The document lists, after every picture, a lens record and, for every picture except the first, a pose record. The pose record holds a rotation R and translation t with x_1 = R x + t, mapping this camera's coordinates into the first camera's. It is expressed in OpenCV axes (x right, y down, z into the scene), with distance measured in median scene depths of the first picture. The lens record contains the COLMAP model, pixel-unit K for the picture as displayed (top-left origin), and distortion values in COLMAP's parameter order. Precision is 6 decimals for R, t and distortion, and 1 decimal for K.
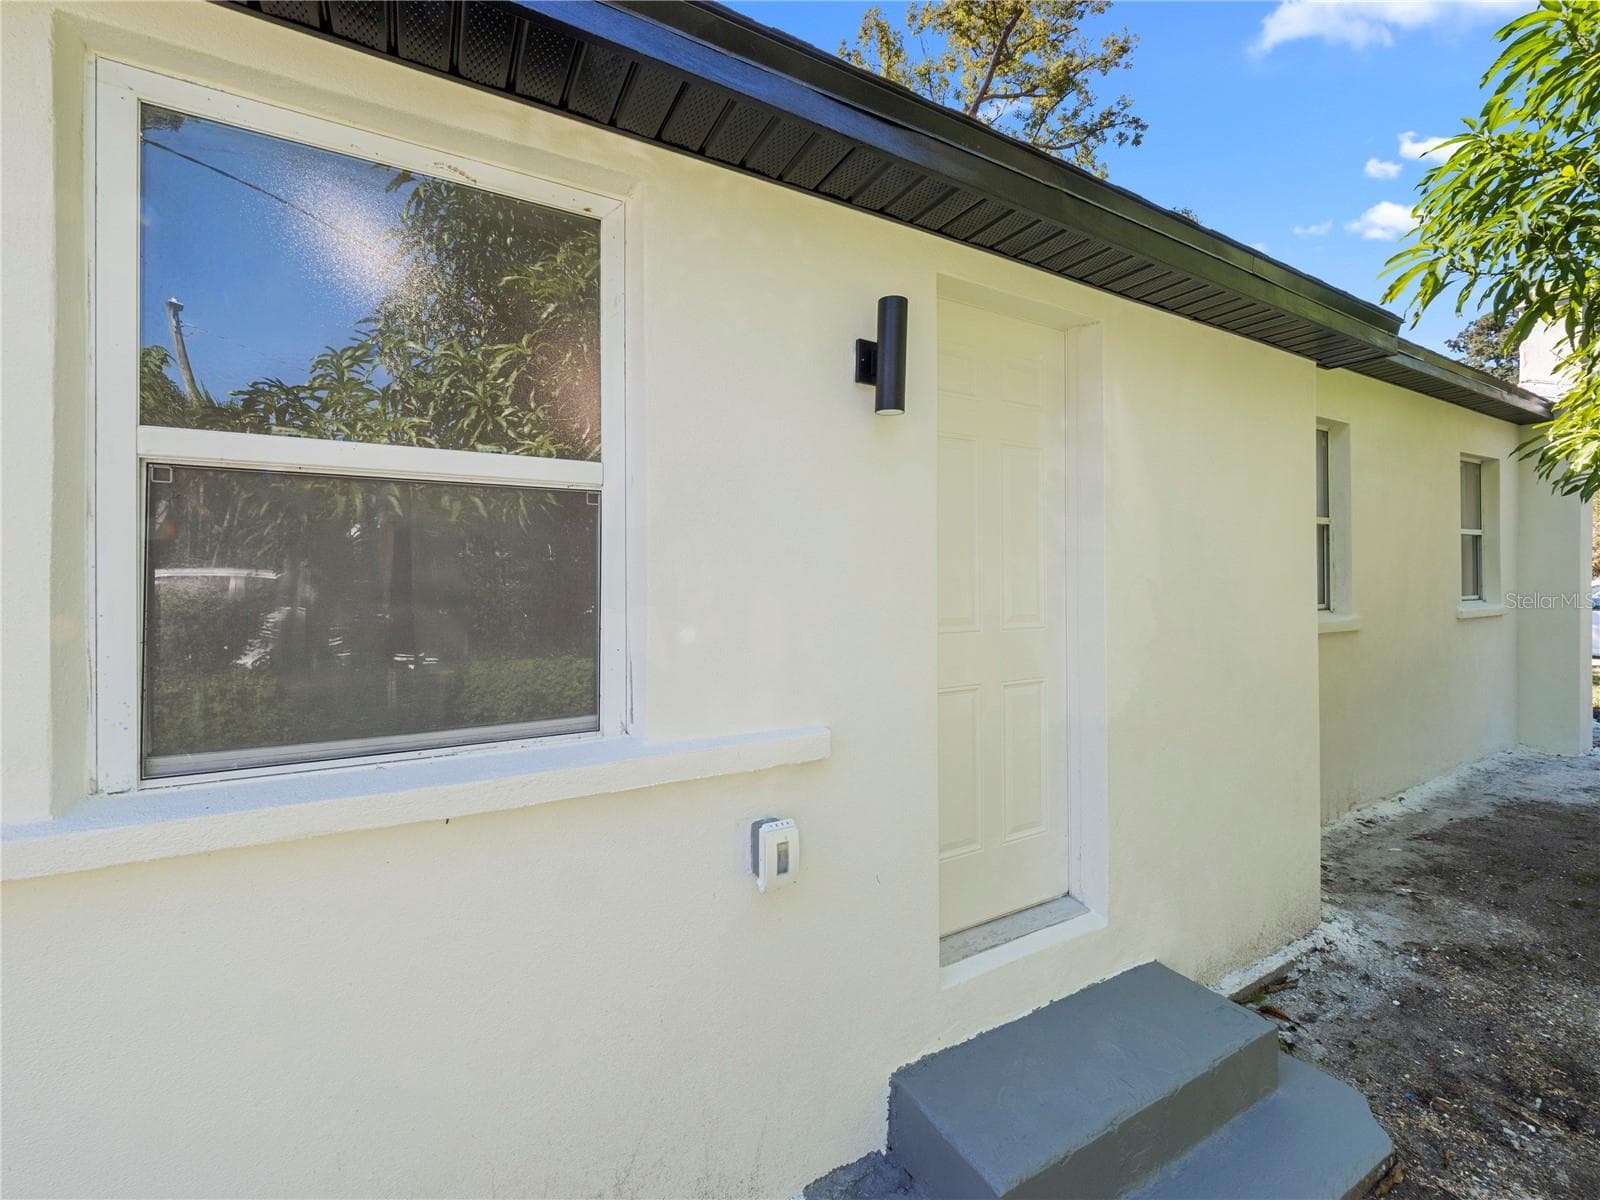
lens RADIAL K [[663.7, 0, 795.9], [0, 663.7, 578.4], [0, 0, 1]] dist [-0.000106, -0.001898]
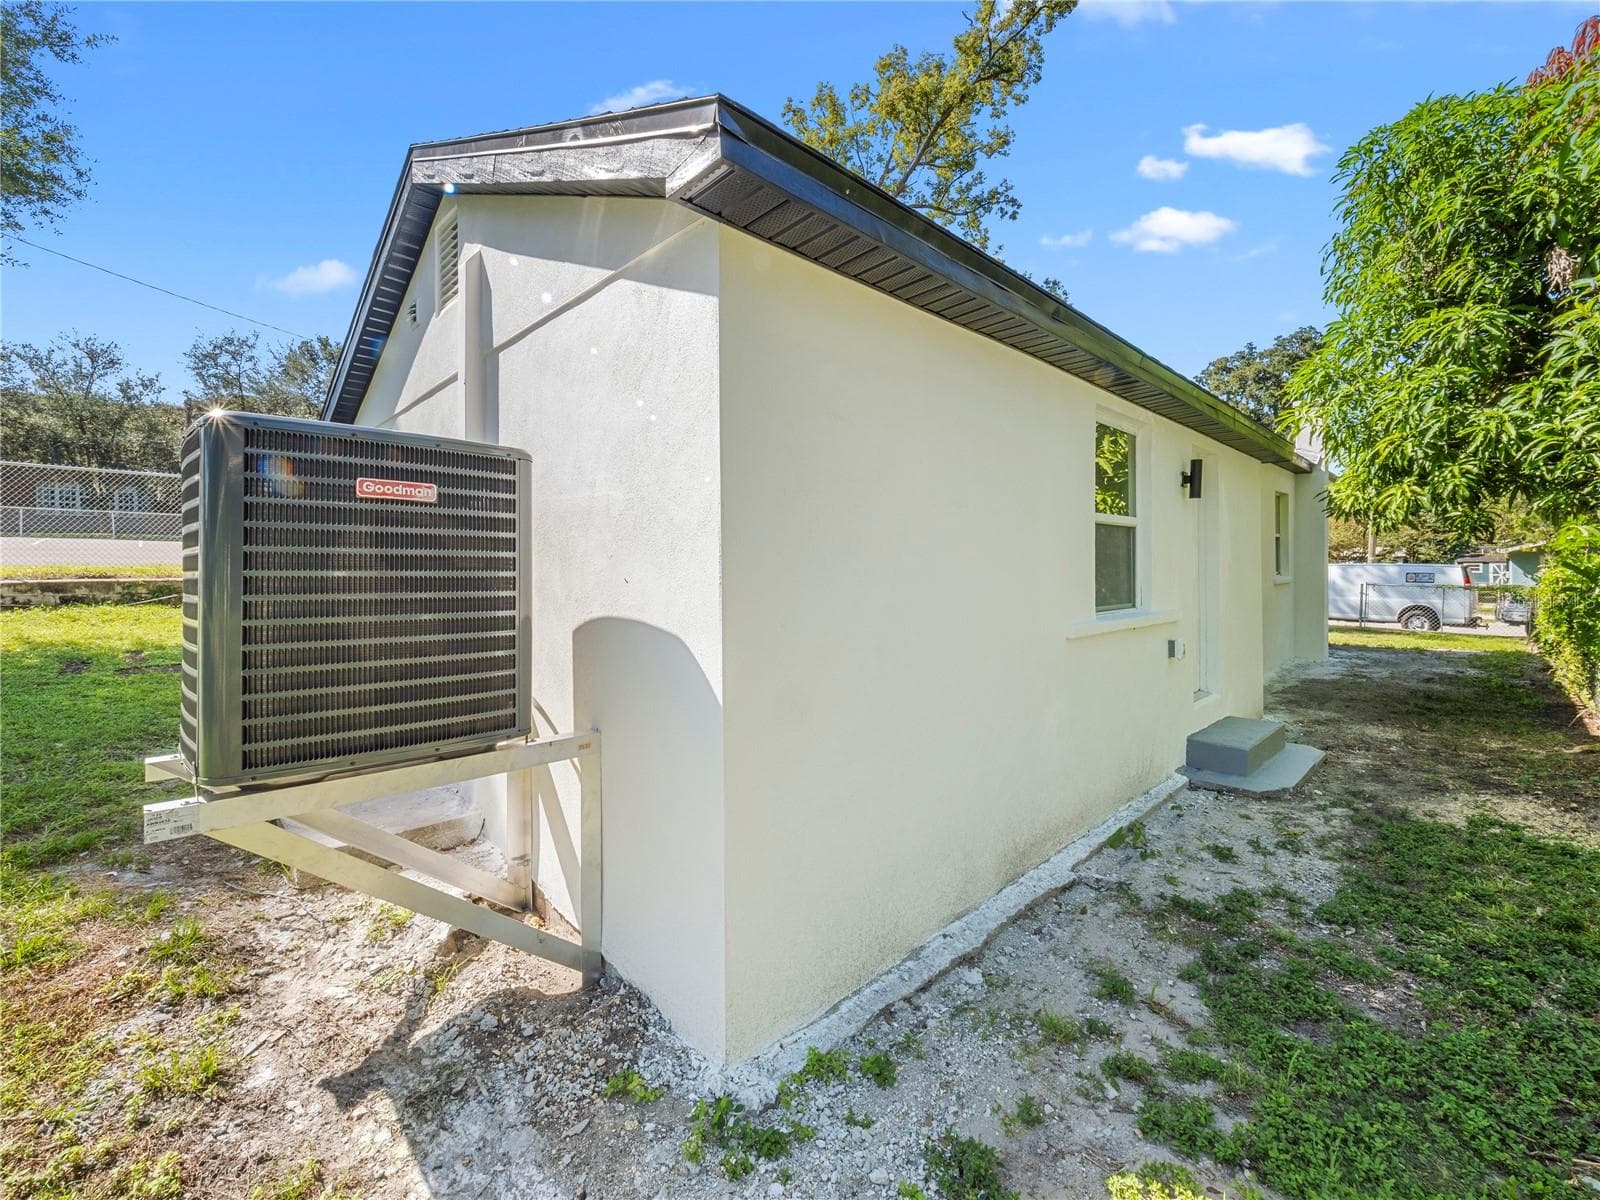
lens RADIAL K [[663.7, 0, 805.6], [0, 663.7, 570.8], [0, 0, 1]] dist [-0.000106, -0.001898]
pose [[0.967489, -0.005152, 0.252859, -0.607436], [0.004582, 0.999985, 0.002845, 0.012719], [-0.252870, -0.001594, 0.967499, -0.369423]]
